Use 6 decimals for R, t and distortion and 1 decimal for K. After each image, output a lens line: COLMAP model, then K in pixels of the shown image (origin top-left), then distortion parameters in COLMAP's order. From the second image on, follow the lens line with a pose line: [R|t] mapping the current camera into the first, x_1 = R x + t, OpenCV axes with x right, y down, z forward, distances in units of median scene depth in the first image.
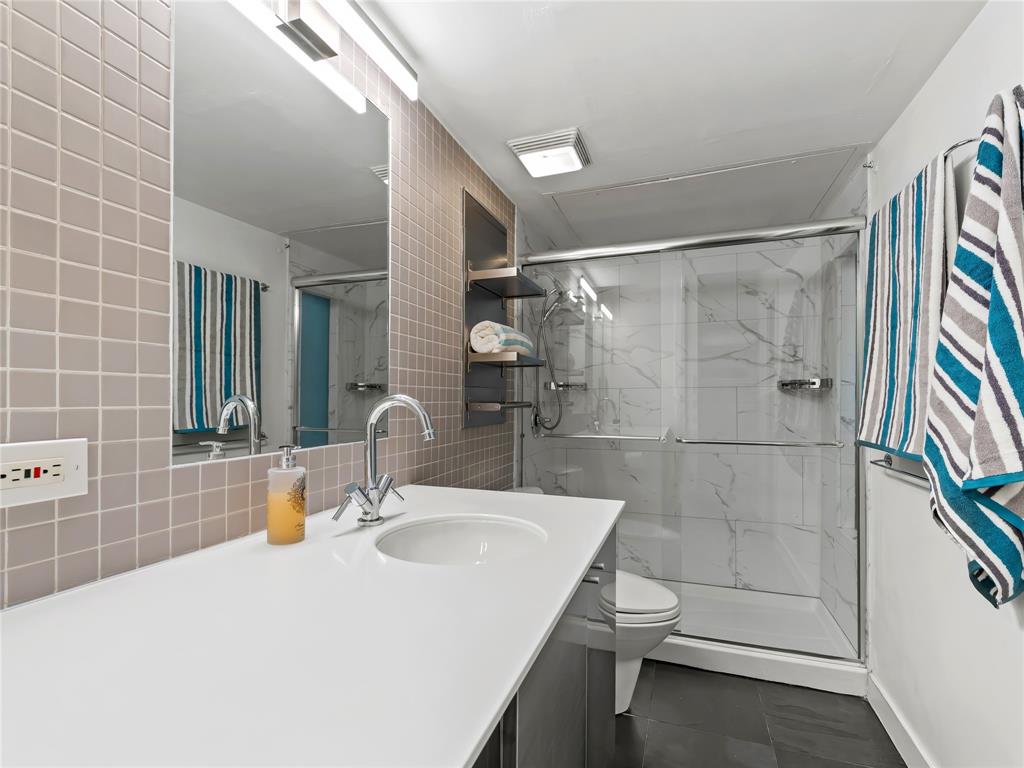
lens RADIAL K [[476.8, 0, 506.4], [0, 476.8, 395.8], [0, 0, 1]] dist [0.009407, -0.003892]
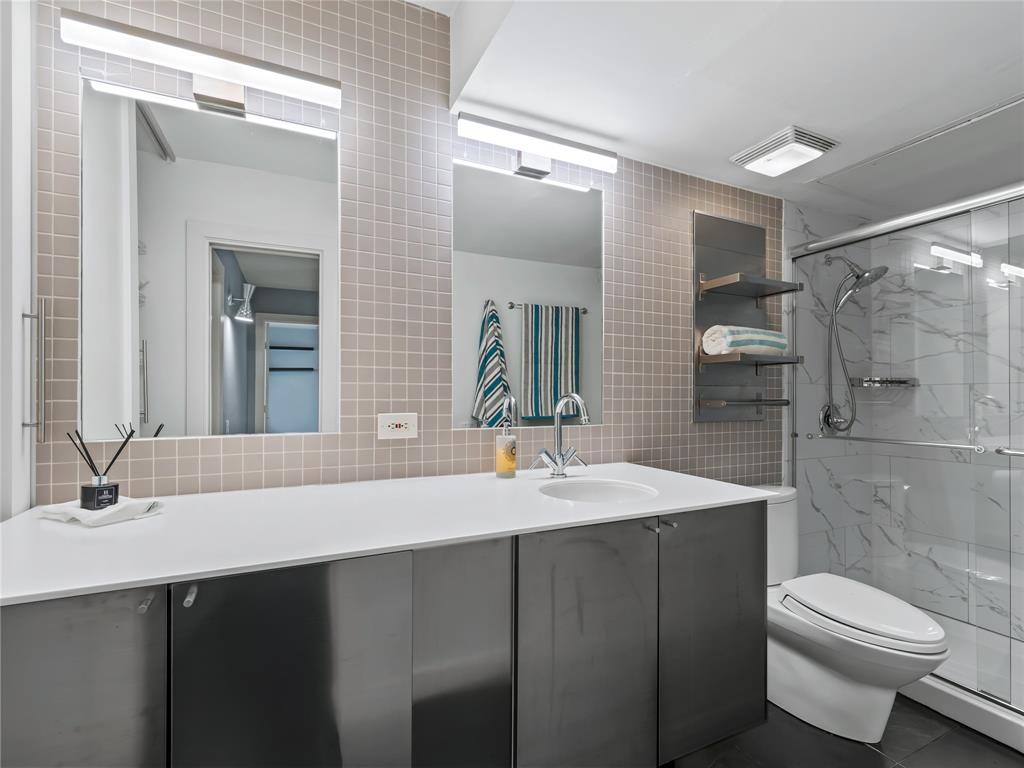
lens RADIAL K [[476.8, 0, 510.8], [0, 476.8, 394.7], [0, 0, 1]] dist [0.009407, -0.003892]
pose [[0.721135, 0.000004, -0.692795, 0.378213], [0.001699, 0.999997, 0.001775, -0.000355], [0.692793, -0.002458, 0.721133, -0.119898]]
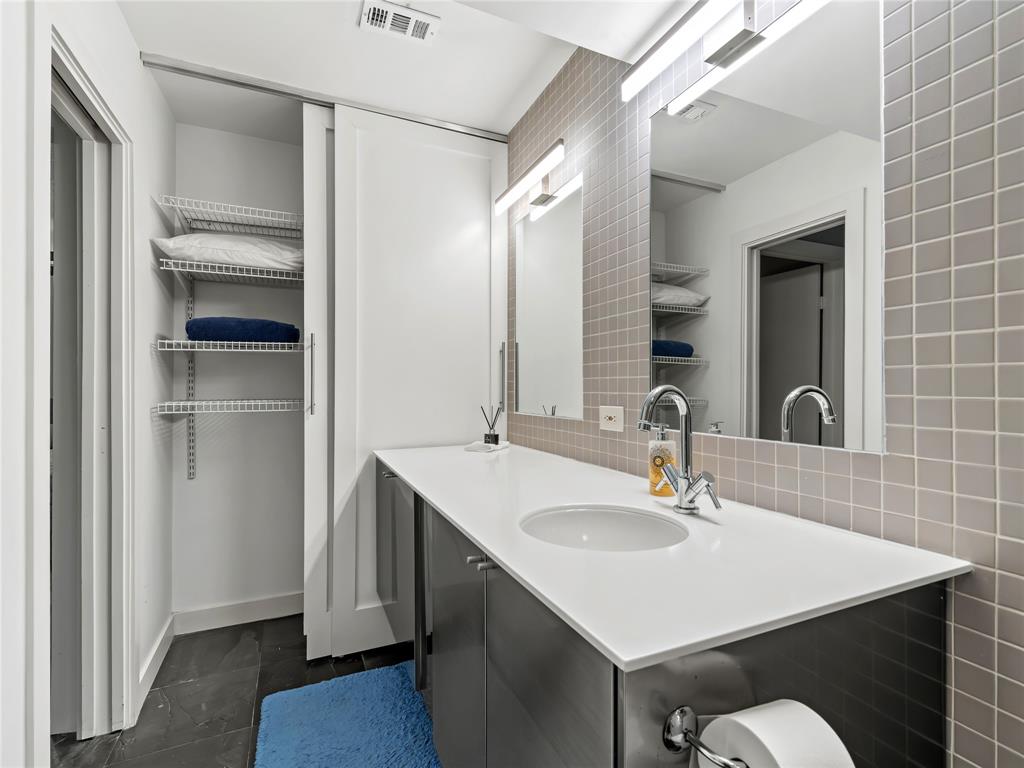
lens RADIAL K [[476.8, 0, 506.6], [0, 476.8, 387.4], [0, 0, 1]] dist [0.009407, -0.003892]
pose [[-0.710752, -0.000517, -0.703443, 0.399598], [0.004442, 0.999976, -0.005224, 0.002833], [0.703429, -0.006838, -0.710733, 0.825234]]
